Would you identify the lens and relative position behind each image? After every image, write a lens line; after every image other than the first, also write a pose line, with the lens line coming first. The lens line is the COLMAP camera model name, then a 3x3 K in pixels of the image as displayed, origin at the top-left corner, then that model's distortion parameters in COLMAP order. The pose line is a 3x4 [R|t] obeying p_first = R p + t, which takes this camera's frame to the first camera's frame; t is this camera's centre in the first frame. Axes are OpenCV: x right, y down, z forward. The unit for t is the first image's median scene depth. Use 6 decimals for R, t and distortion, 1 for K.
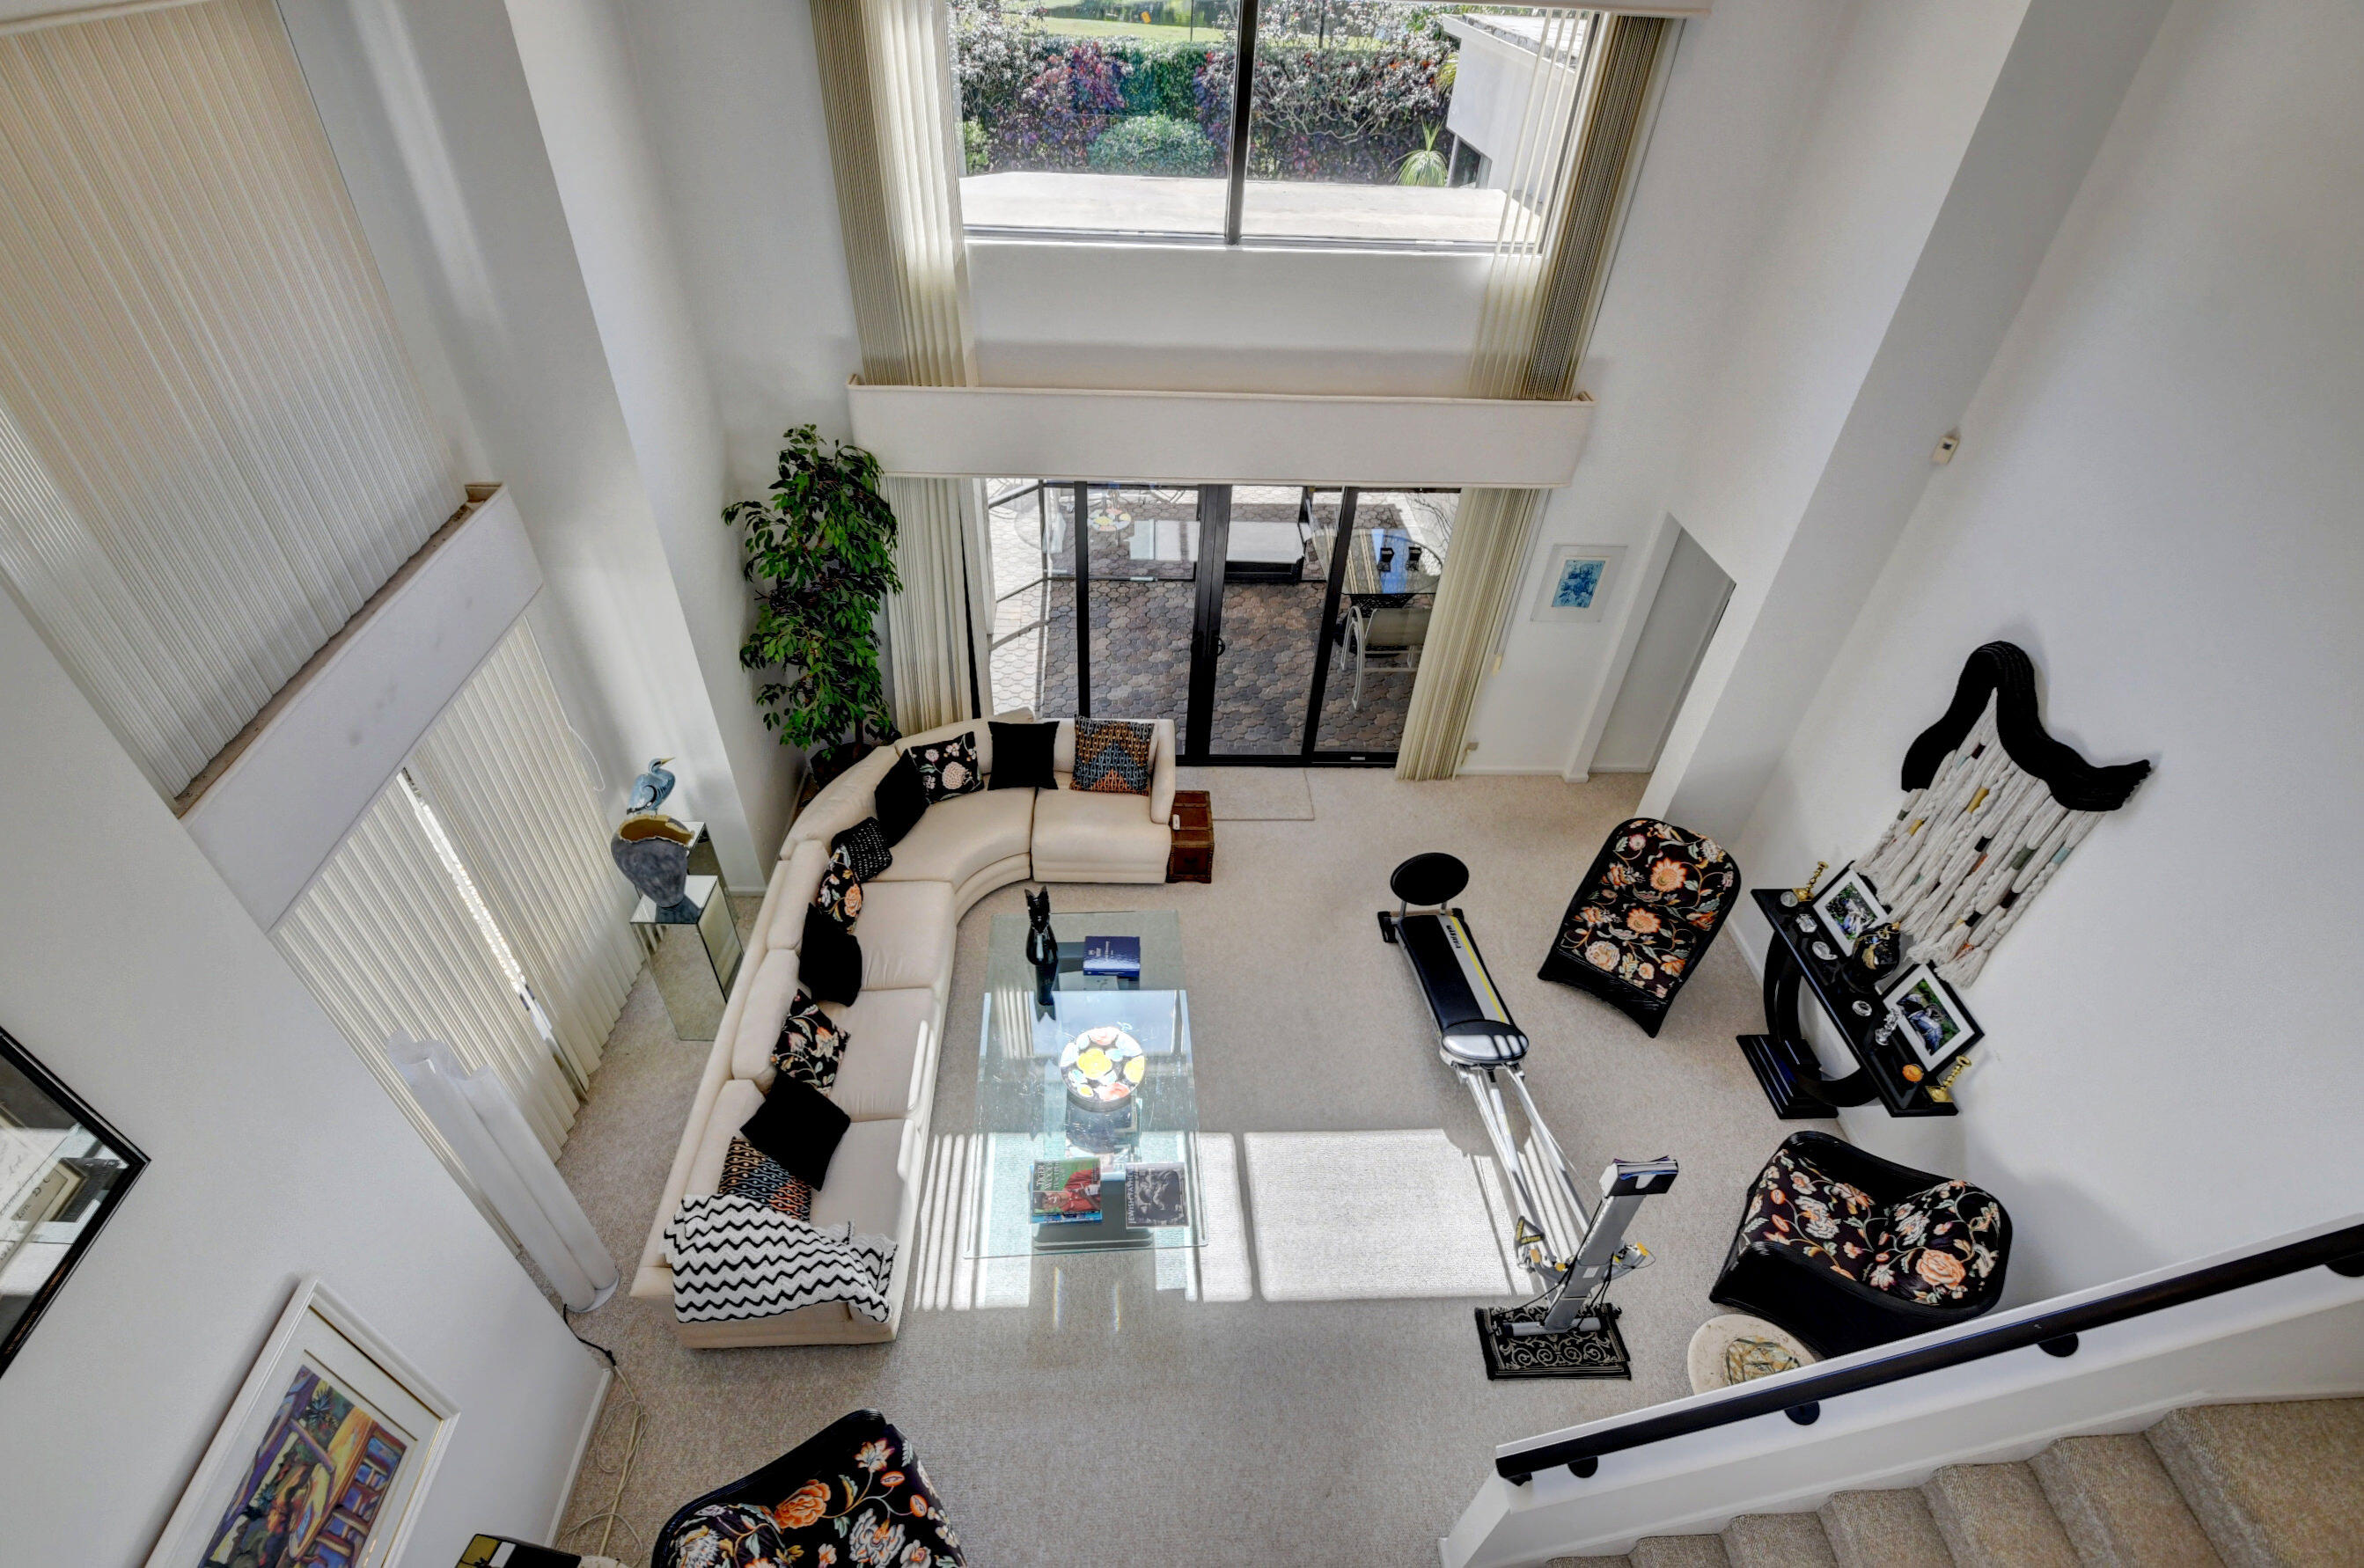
lens RADIAL K [[1036.8, 0, 1180.9], [0, 1036.8, 787.7], [0, 0, 1]] dist [0.013245, -0.025301]
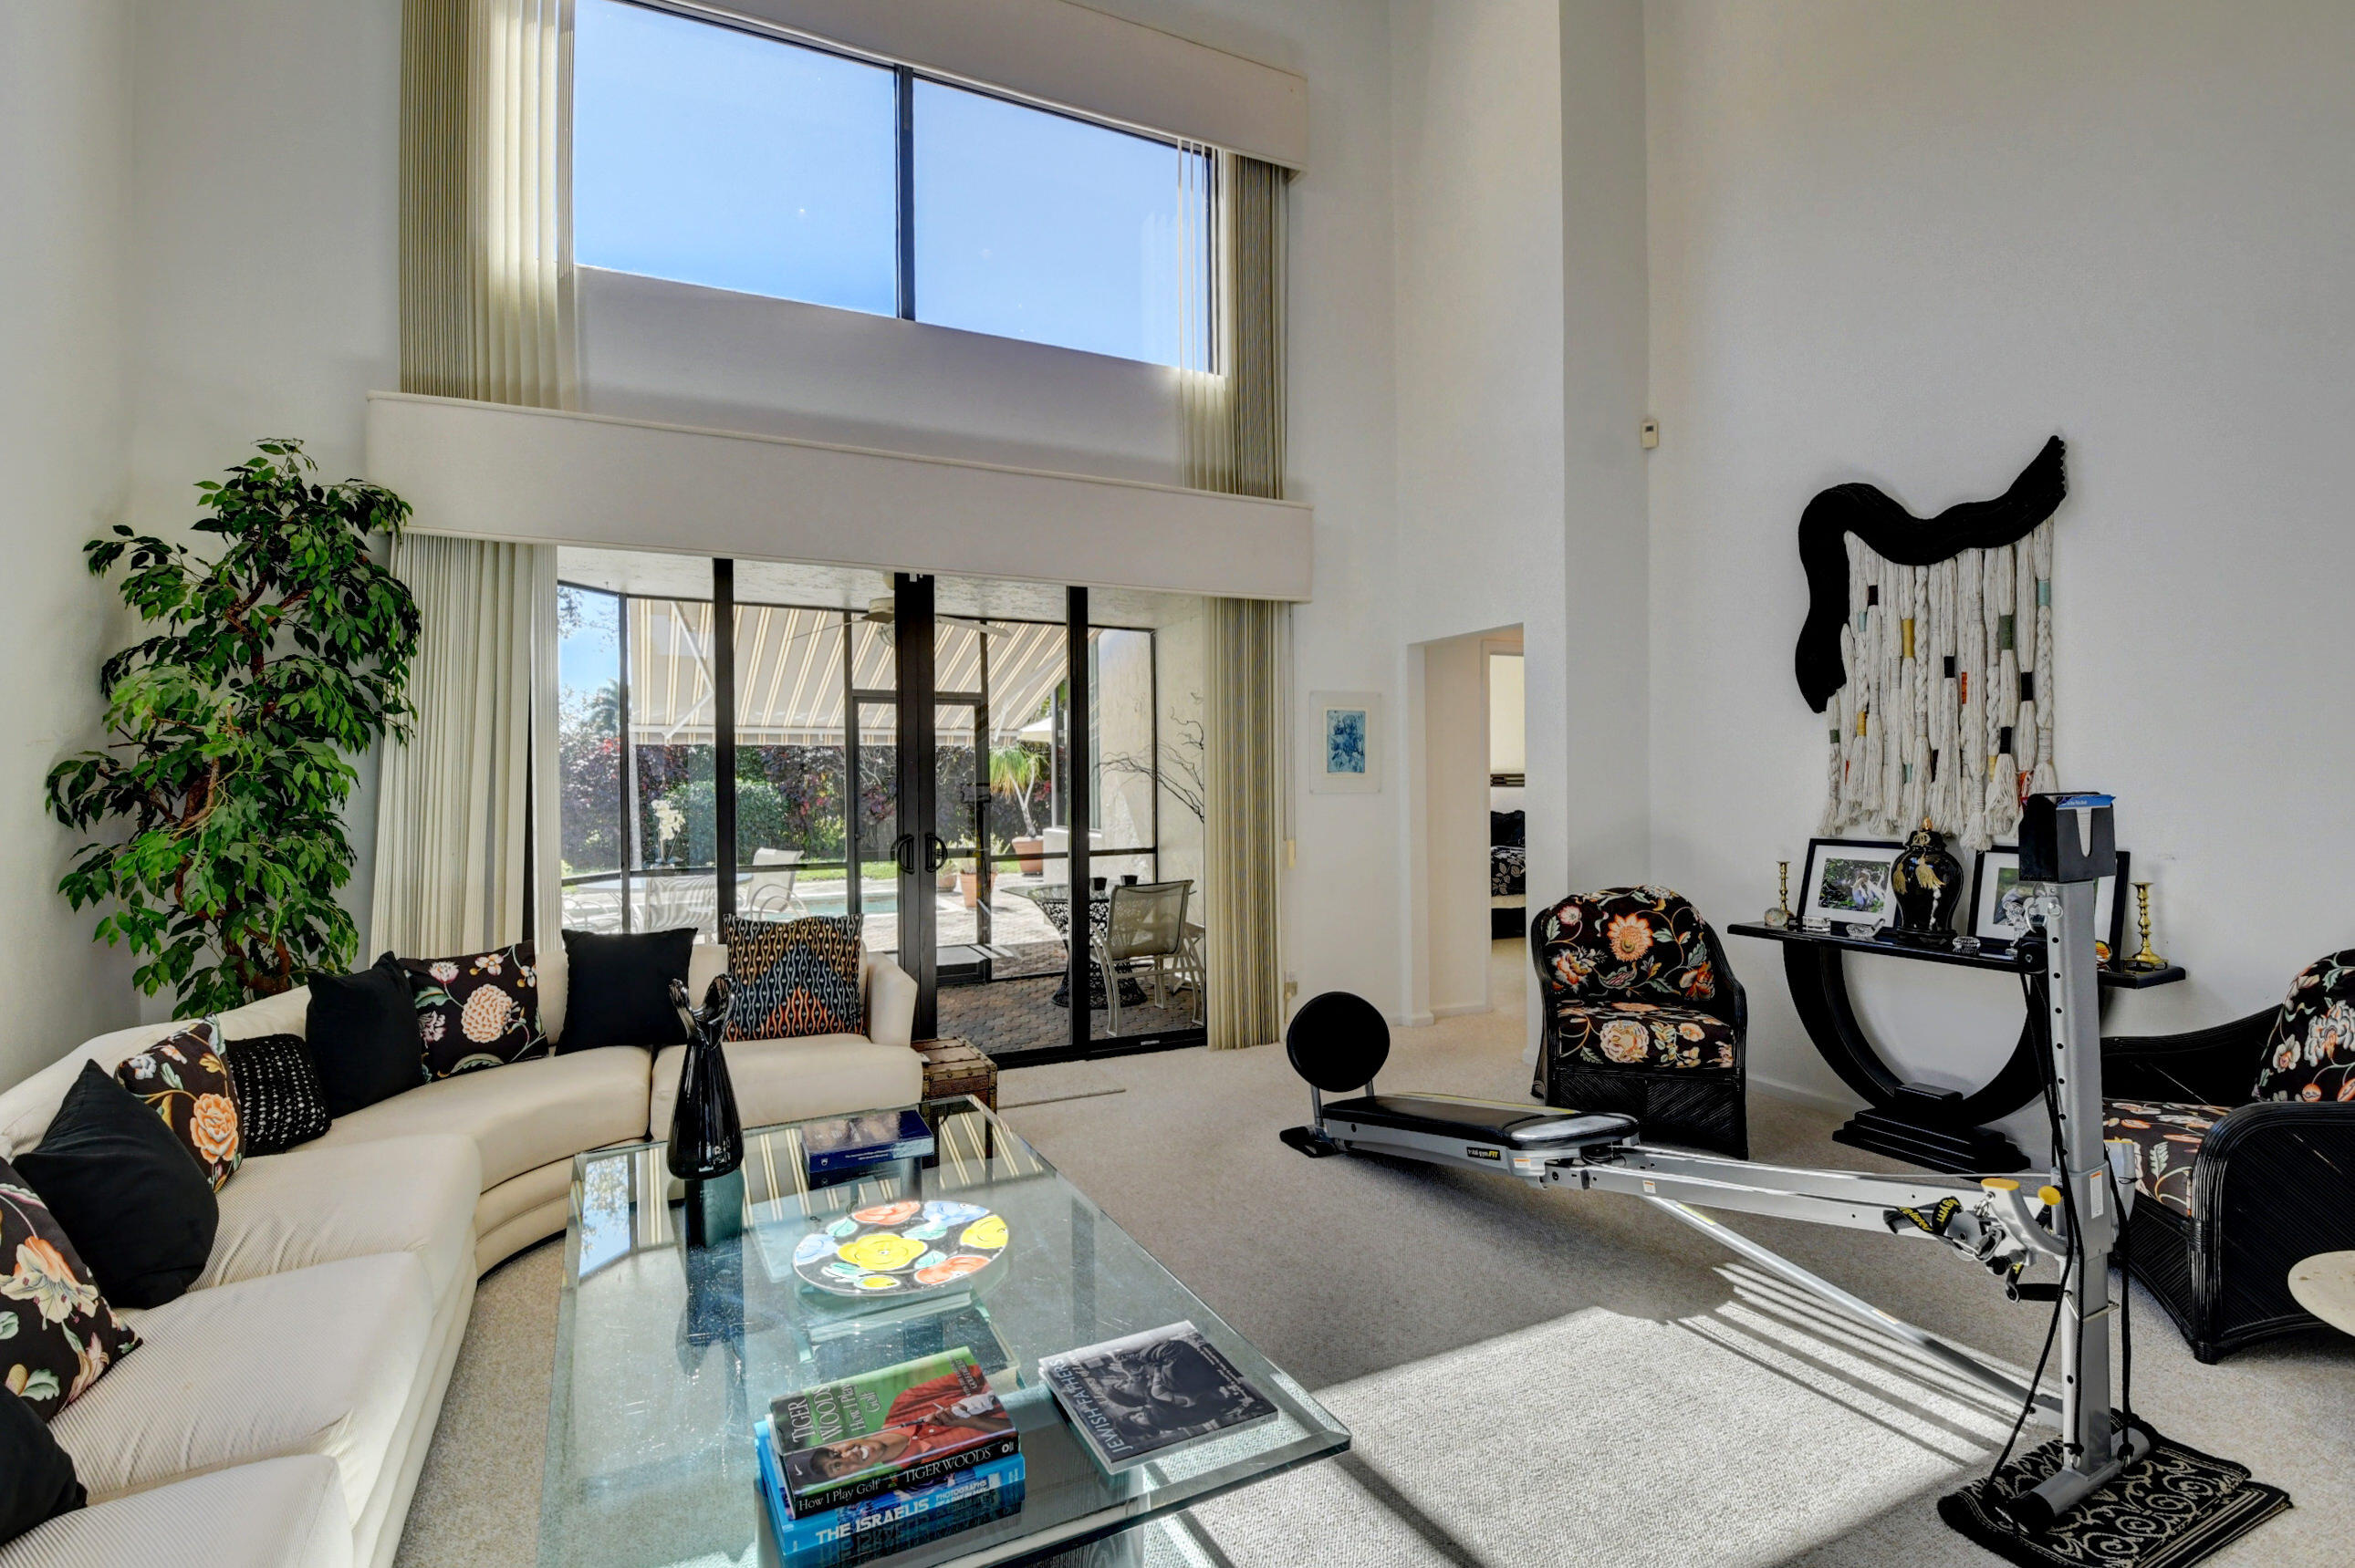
lens RADIAL K [[1086.1, 0, 1177.5], [0, 1086.1, 784.0], [0, 0, 1]] dist [0.011406, -0.028455]
pose [[0.917658, -0.057795, 0.393147, -0.121659], [0.295757, 0.760101, -0.578596, 0.370068], [-0.265391, 0.647229, 0.714606, 0.496768]]
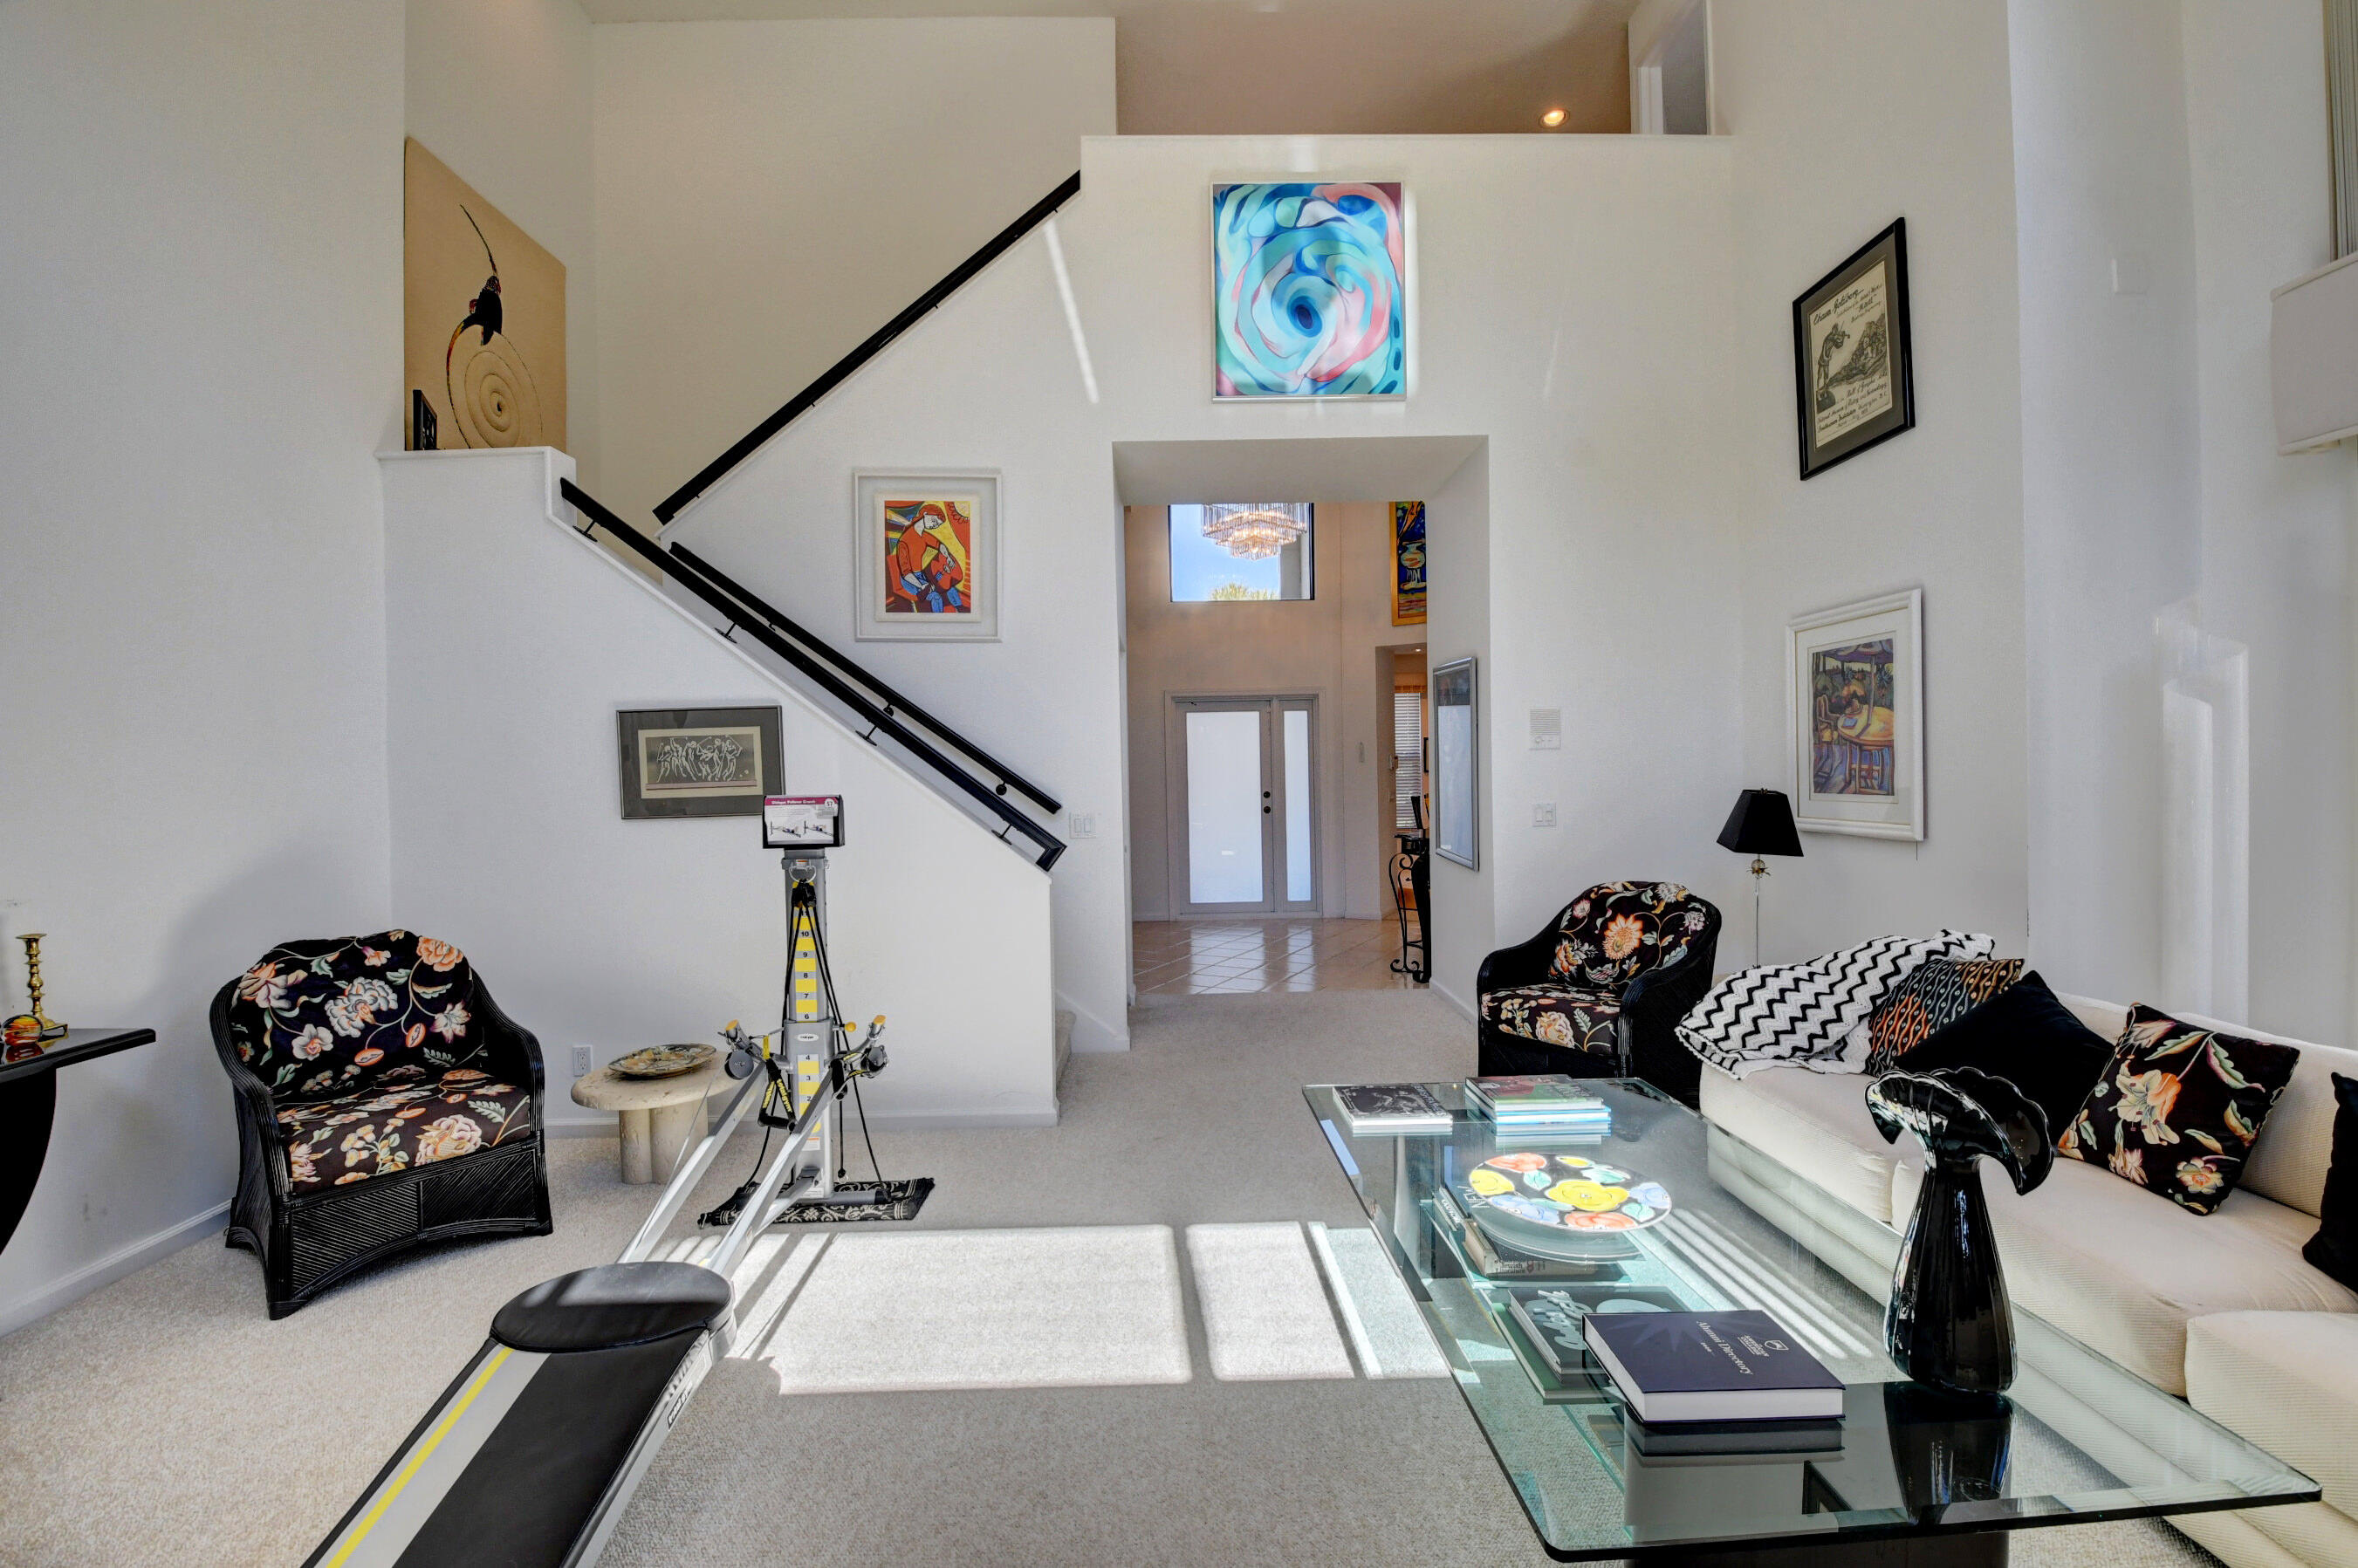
lens RADIAL K [[1030.6, 0, 1158.6], [0, 1030.6, 790.1], [0, 0, 1]] dist [0.020323, -0.031703]
pose [[-0.998290, -0.032432, 0.048639, 0.078412], [0.007728, 0.751491, 0.659698, -0.148815], [-0.057947, 0.658946, -0.749955, 1.119010]]
